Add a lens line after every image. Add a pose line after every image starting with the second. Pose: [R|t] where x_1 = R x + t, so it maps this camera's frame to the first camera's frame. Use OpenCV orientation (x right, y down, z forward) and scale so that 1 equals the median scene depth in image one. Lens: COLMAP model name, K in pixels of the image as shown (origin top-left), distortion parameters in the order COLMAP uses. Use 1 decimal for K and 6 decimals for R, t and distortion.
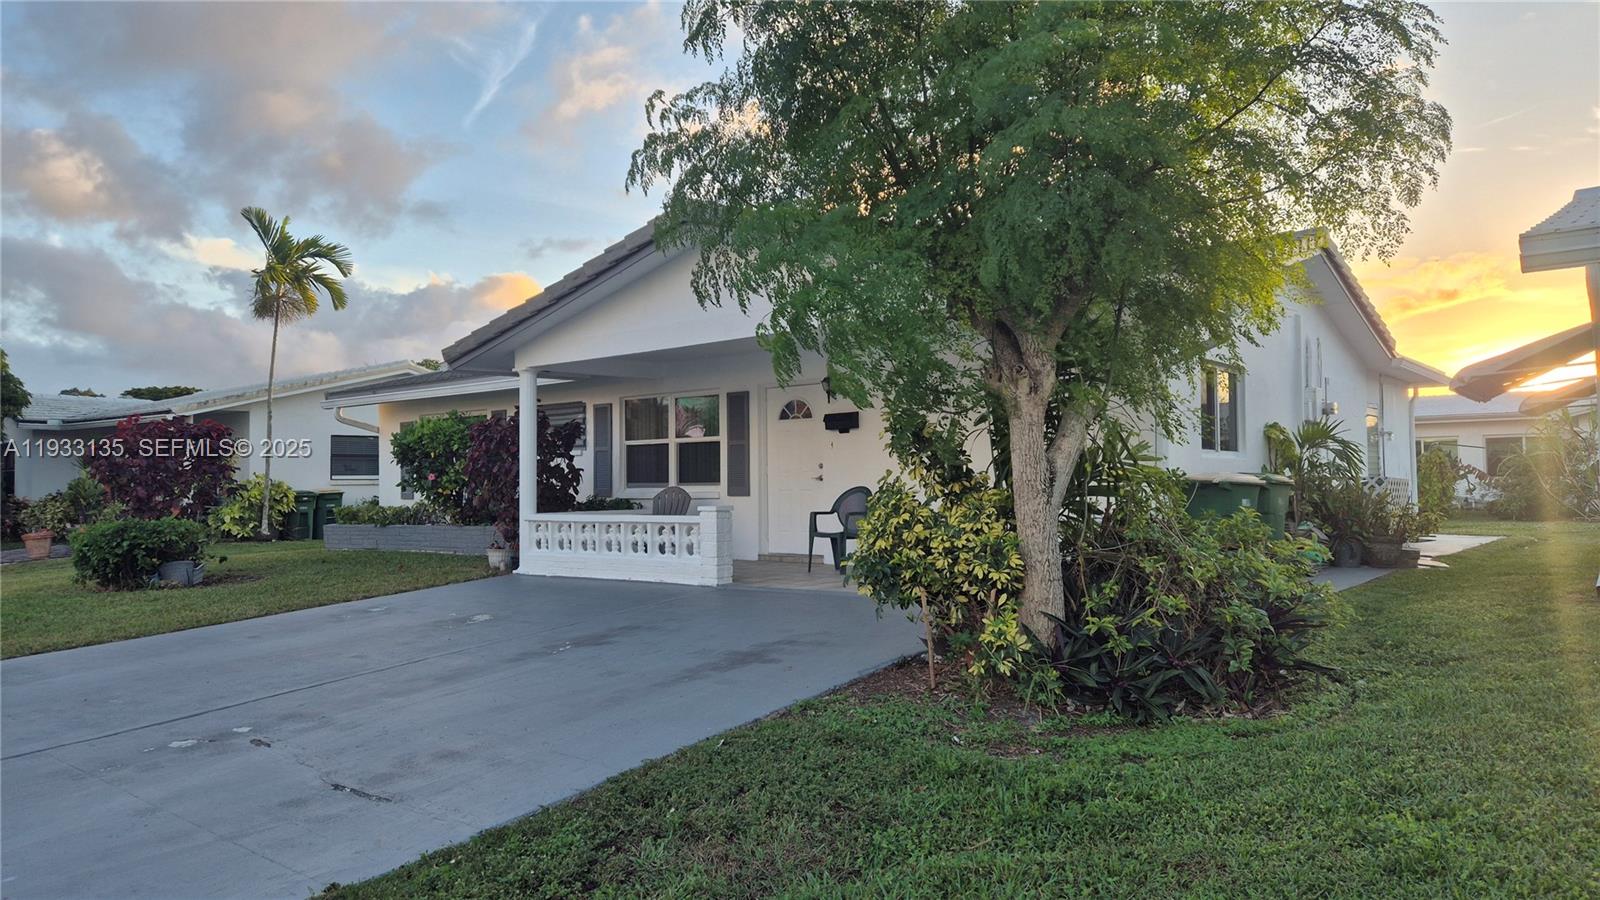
lens RADIAL K [[1053.9, 0, 796.9], [0, 1053.9, 431.2], [0, 0, 1]] dist [0.089419, -0.081276]
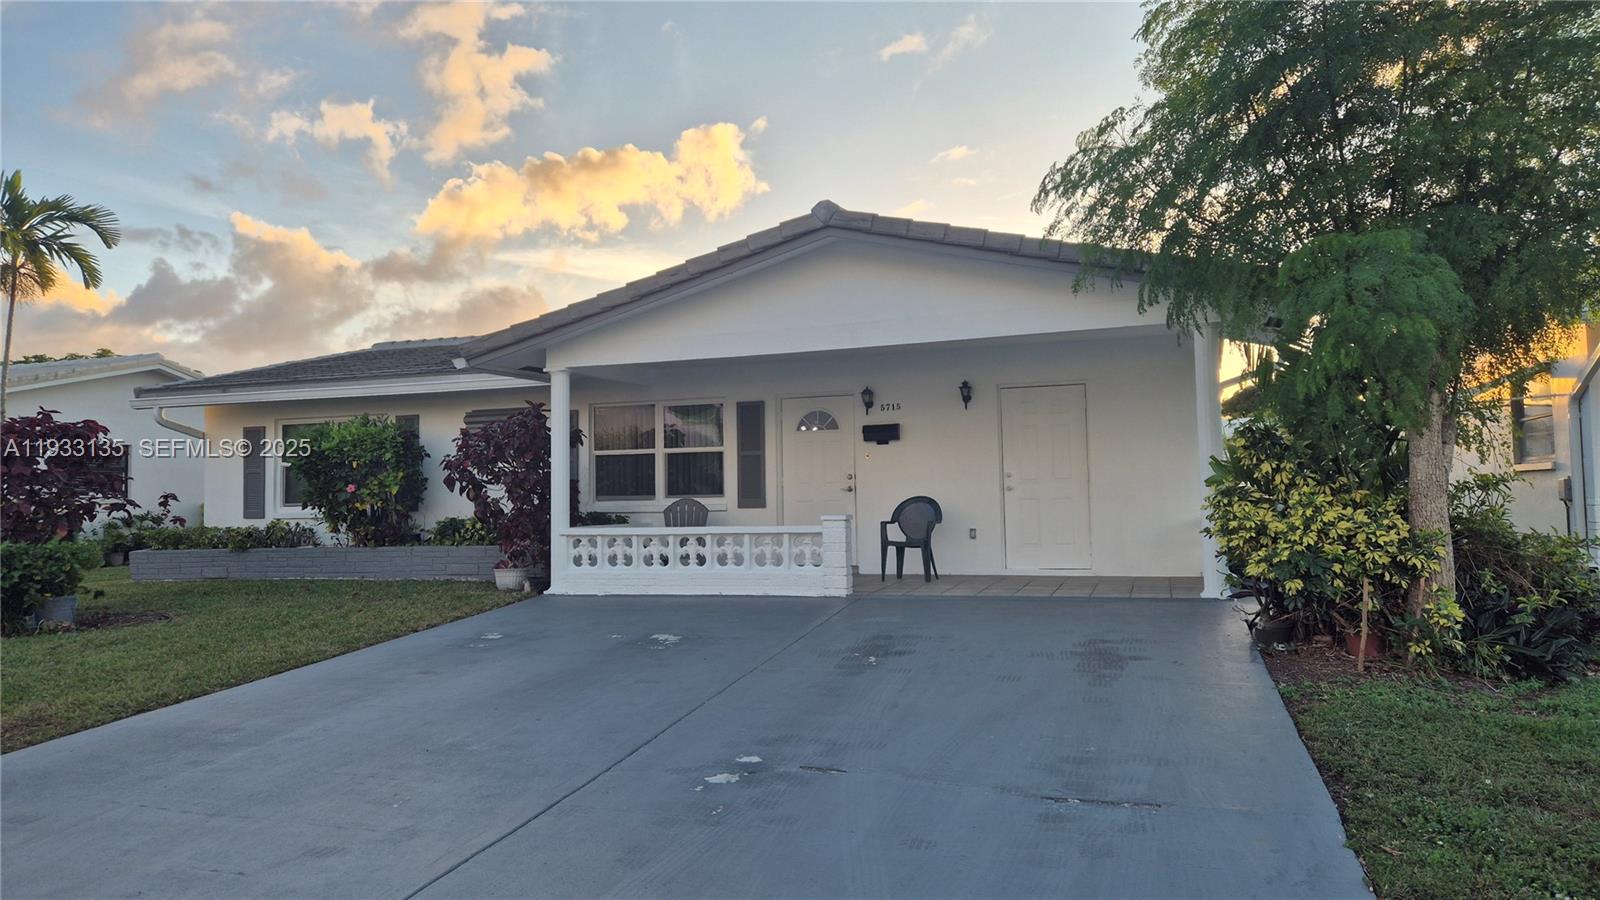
lens RADIAL K [[1053.9, 0, 796.9], [0, 1053.9, 431.2], [0, 0, 1]] dist [0.089419, -0.081276]
pose [[0.933450, 0.019906, 0.358156, -0.376870], [-0.012570, 0.999661, -0.022799, 0.012392], [-0.358488, 0.016779, 0.933383, 0.074495]]
